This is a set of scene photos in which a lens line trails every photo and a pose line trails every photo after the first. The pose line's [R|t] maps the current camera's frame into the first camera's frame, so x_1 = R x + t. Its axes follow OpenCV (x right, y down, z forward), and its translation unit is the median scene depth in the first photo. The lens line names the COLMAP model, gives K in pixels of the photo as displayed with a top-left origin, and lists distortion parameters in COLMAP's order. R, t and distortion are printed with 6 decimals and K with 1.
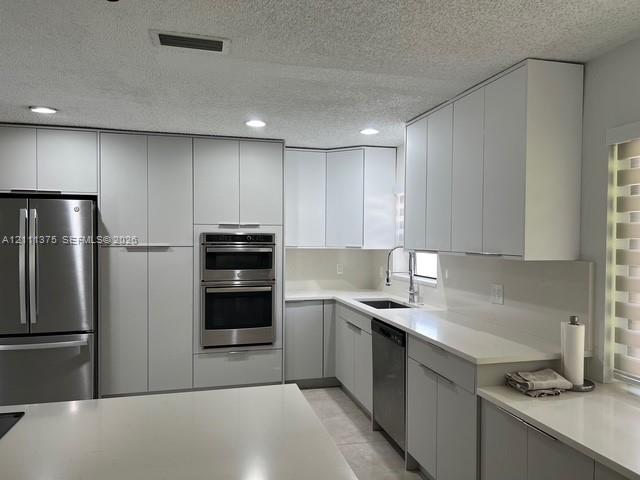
lens RADIAL K [[476.8, 0, 318.5], [0, 476.8, 246.0], [0, 0, 1]] dist [0.058051, -0.061364]
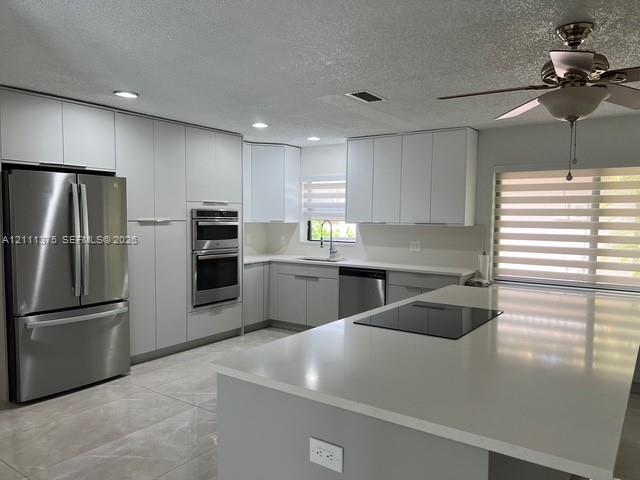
lens RADIAL K [[476.8, 0, 324.6], [0, 476.8, 239.1], [0, 0, 1]] dist [0.058051, -0.061364]
pose [[0.760839, -0.028984, 0.648293, -0.755086], [0.004156, 0.999199, 0.039794, 0.000687], [-0.648927, -0.027583, 0.760351, -0.097280]]
